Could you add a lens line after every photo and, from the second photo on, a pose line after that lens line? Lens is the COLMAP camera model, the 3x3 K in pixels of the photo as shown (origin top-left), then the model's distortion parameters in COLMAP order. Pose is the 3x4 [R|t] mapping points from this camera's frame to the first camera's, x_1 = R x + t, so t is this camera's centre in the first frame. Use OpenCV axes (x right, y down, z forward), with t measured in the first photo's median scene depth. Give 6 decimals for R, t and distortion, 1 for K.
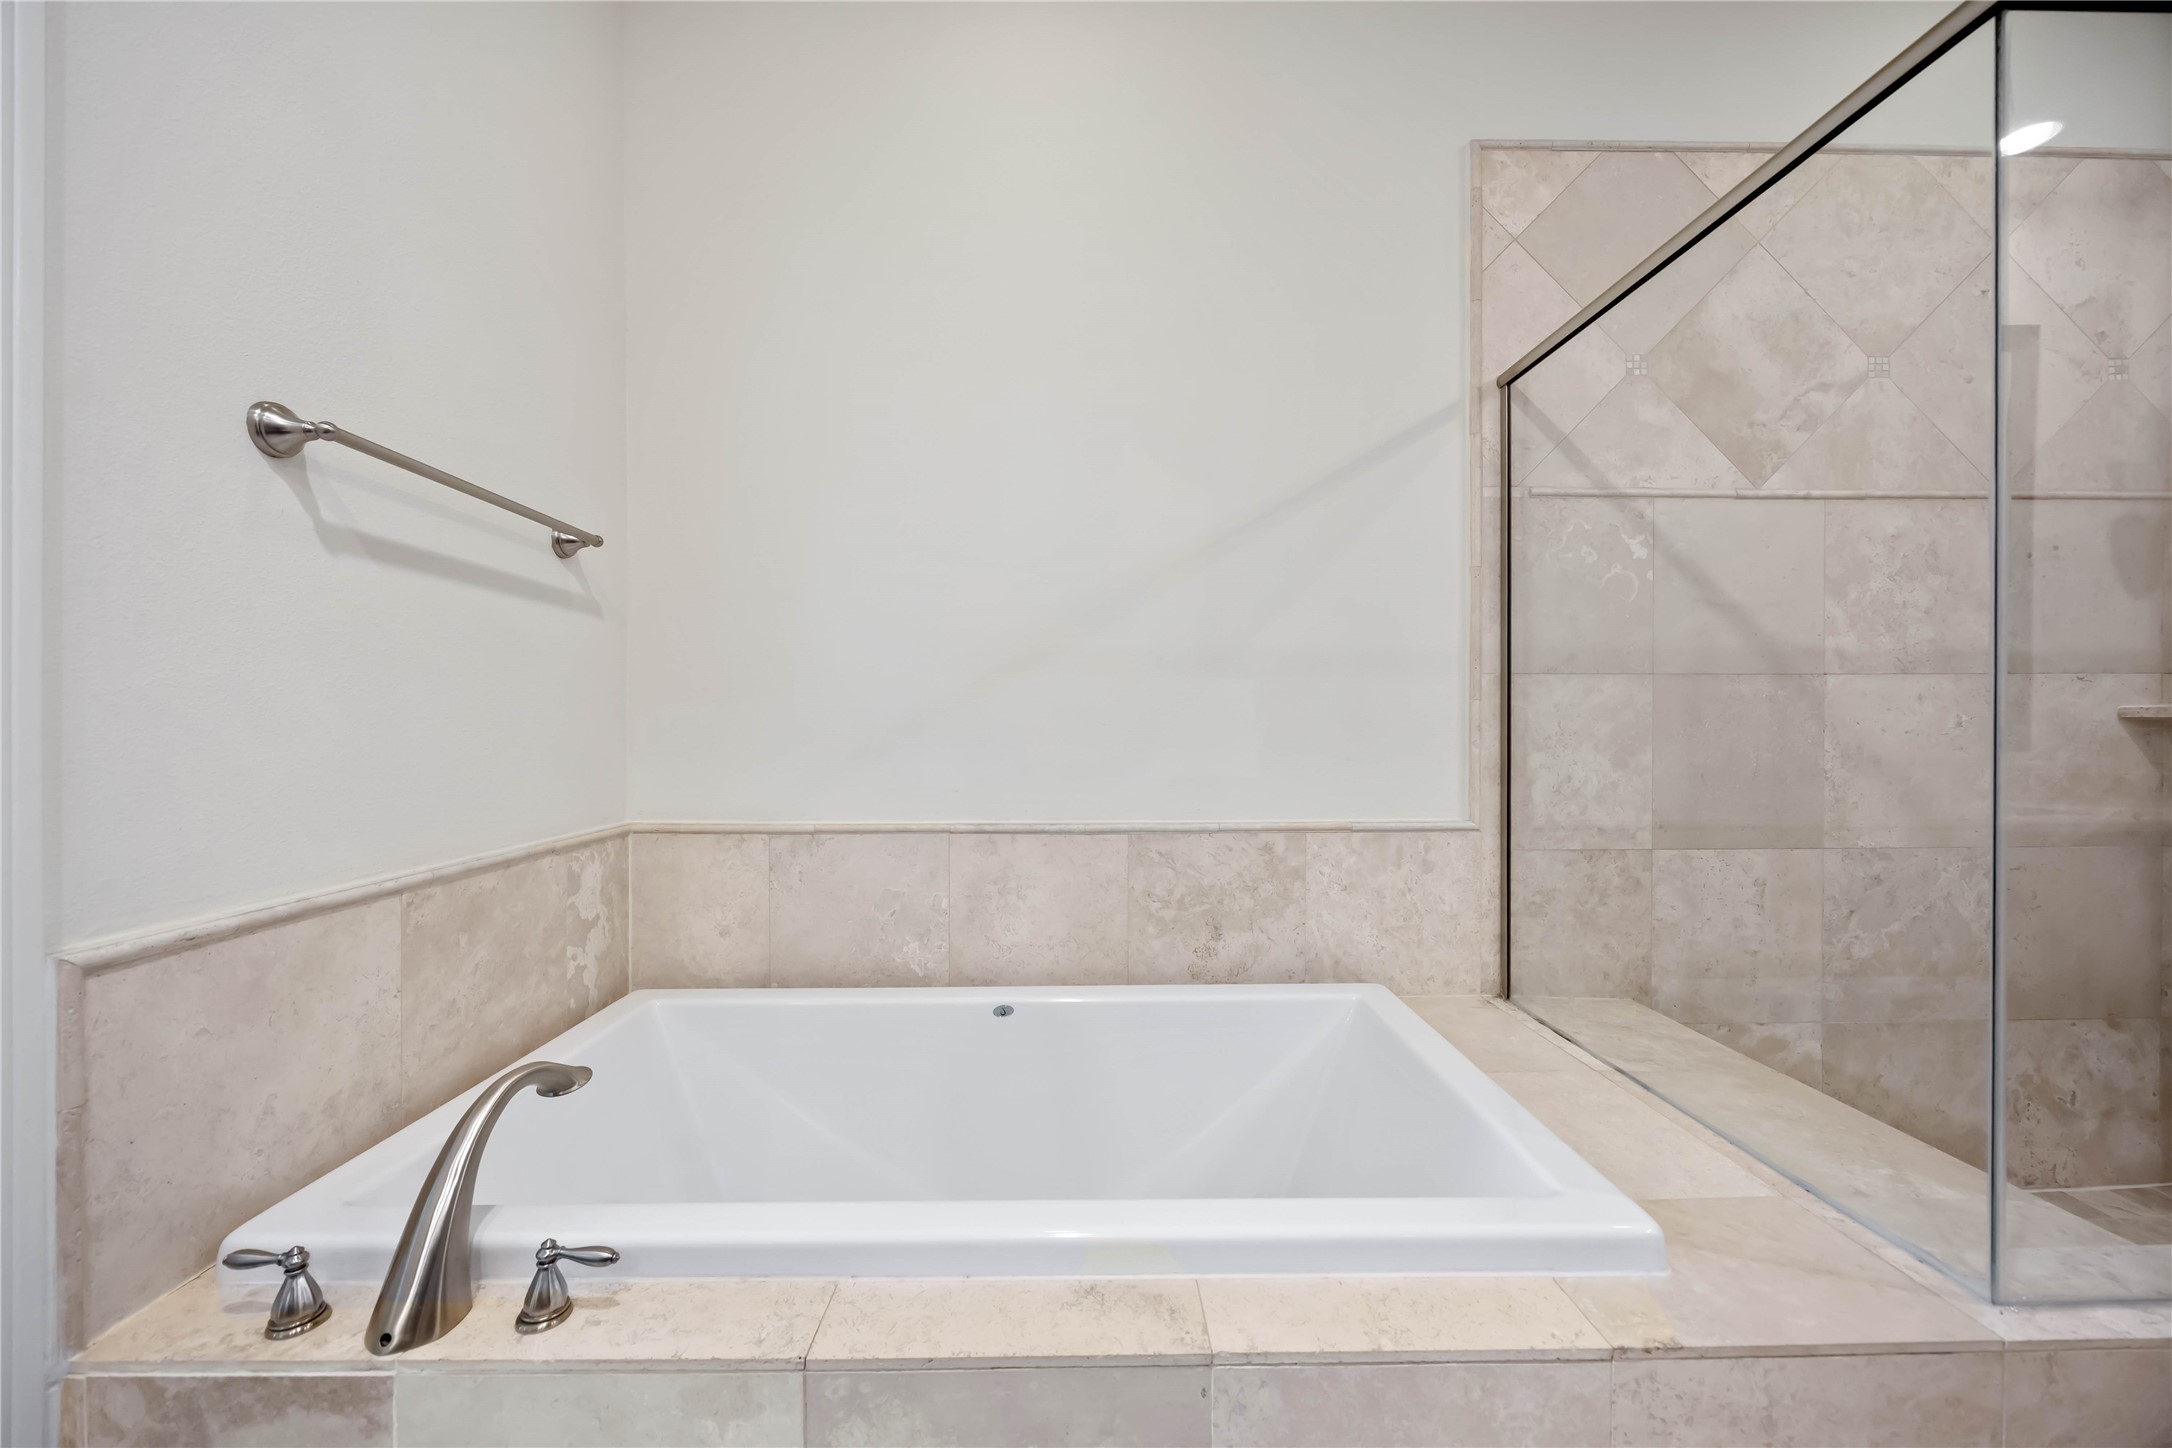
lens RADIAL K [[831.0, 0, 1085.4], [0, 831.0, 724.3], [0, 0, 1]] dist [-0.005343, 0.000328]
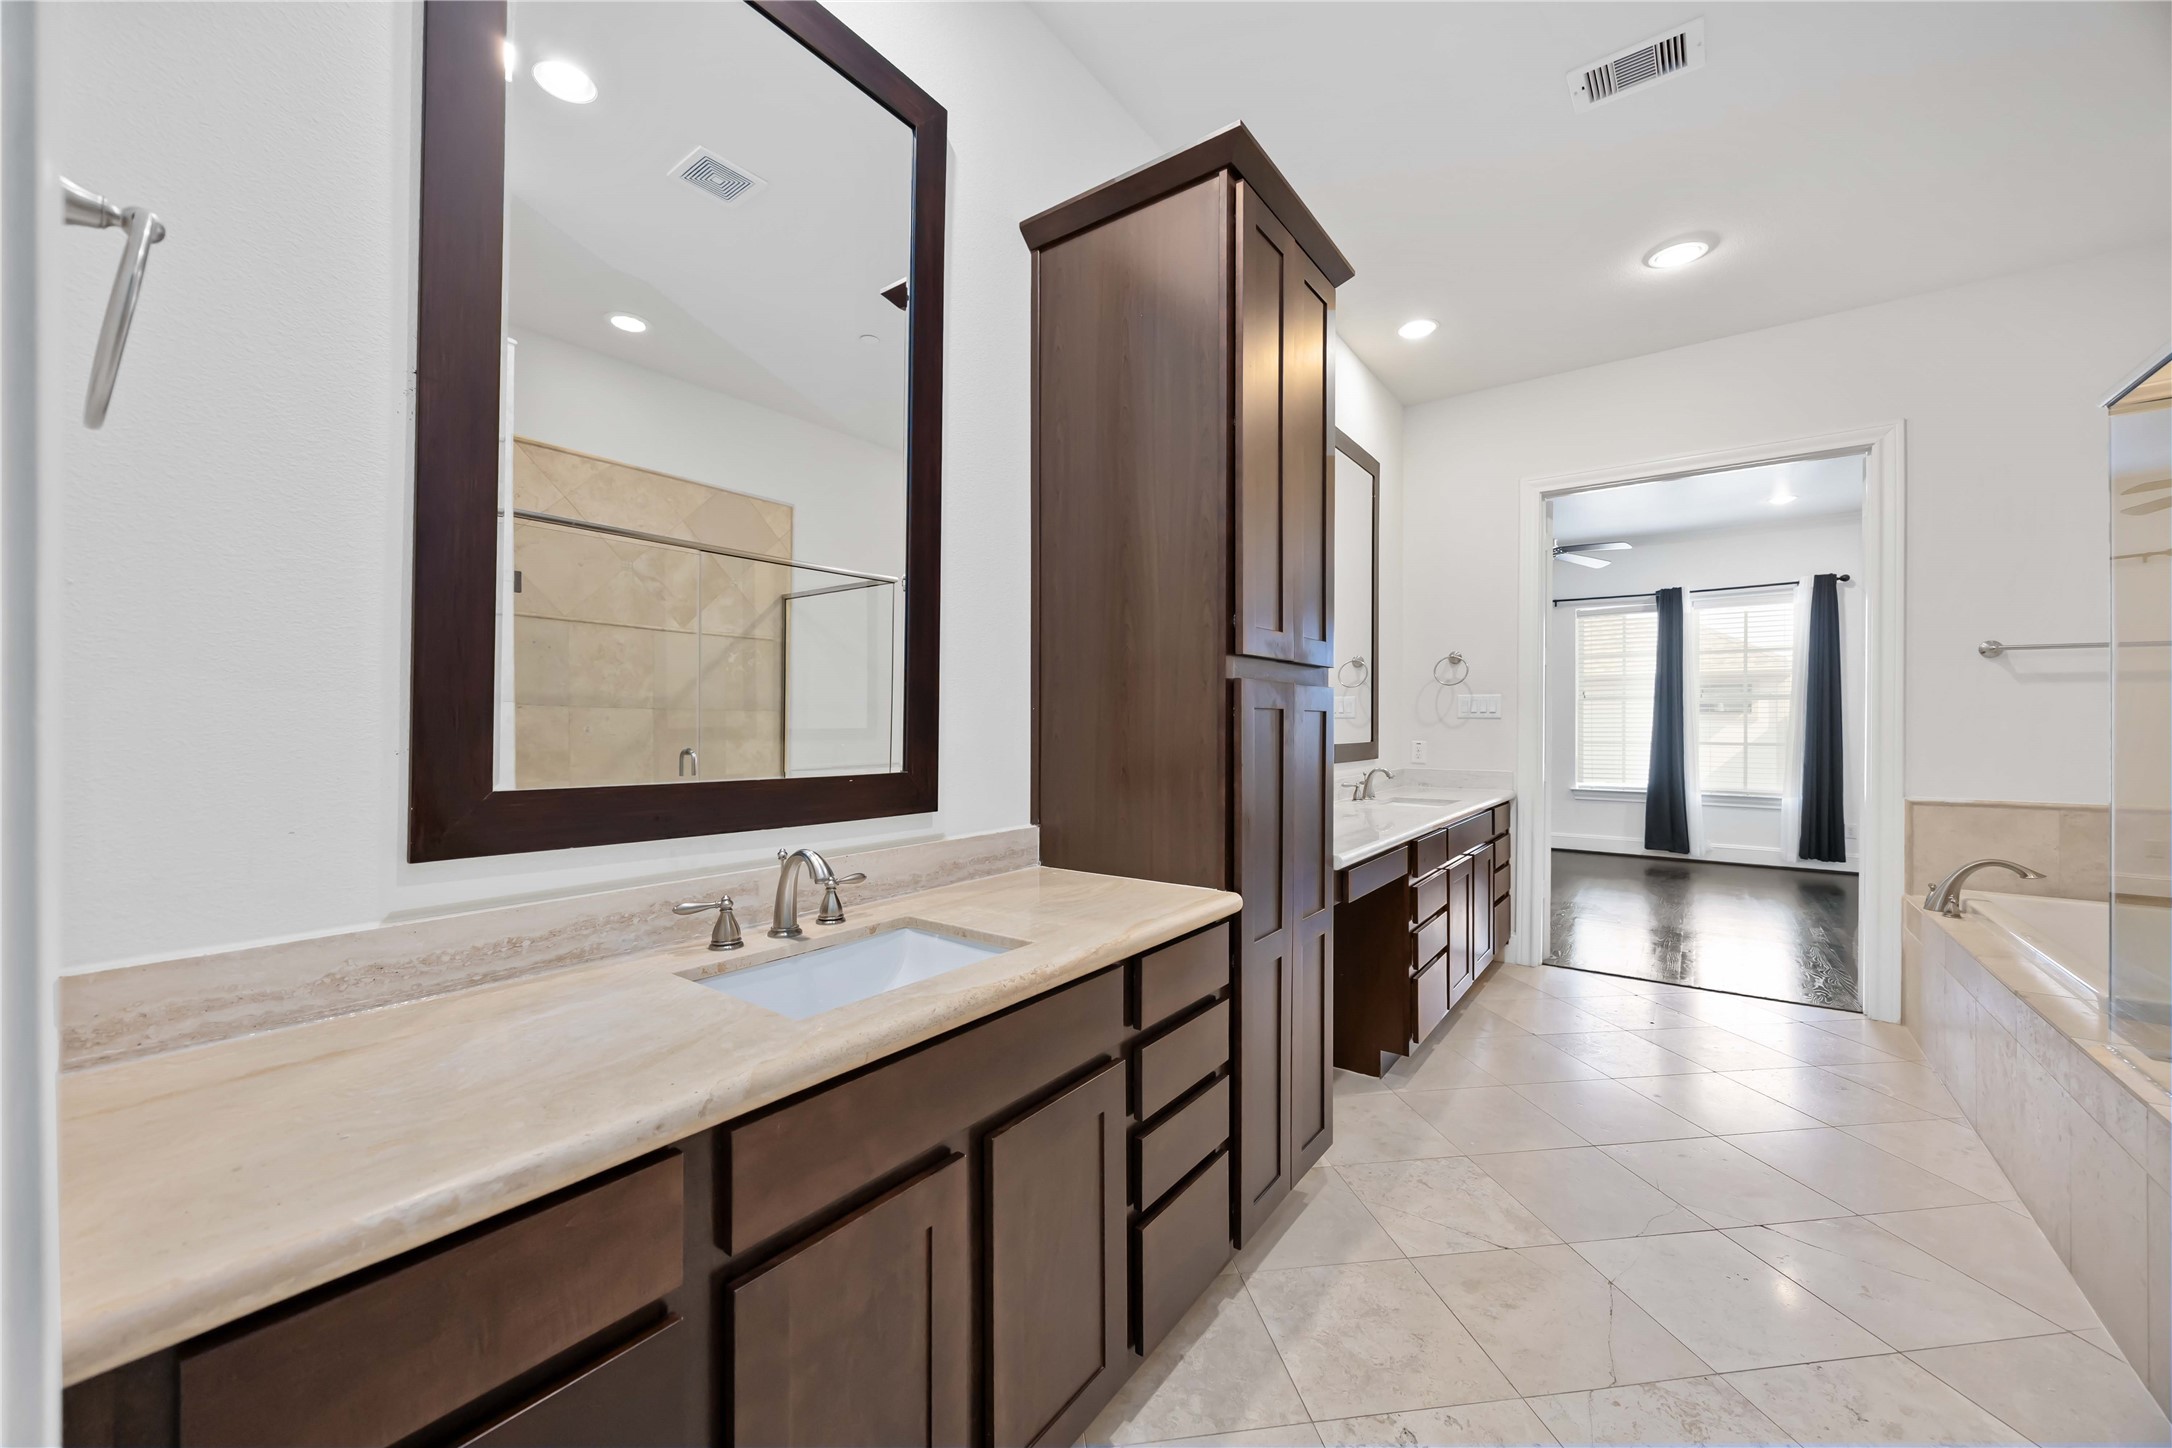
lens RADIAL K [[831.0, 0, 1087.2], [0, 831.0, 727.3], [0, 0, 1]] dist [-0.005343, 0.000328]
pose [[-0.606244, -0.001335, -0.795278, 1.636569], [-0.001957, 0.999998, -0.000187, -0.025132], [0.795276, 0.001443, -0.606245, 0.082953]]
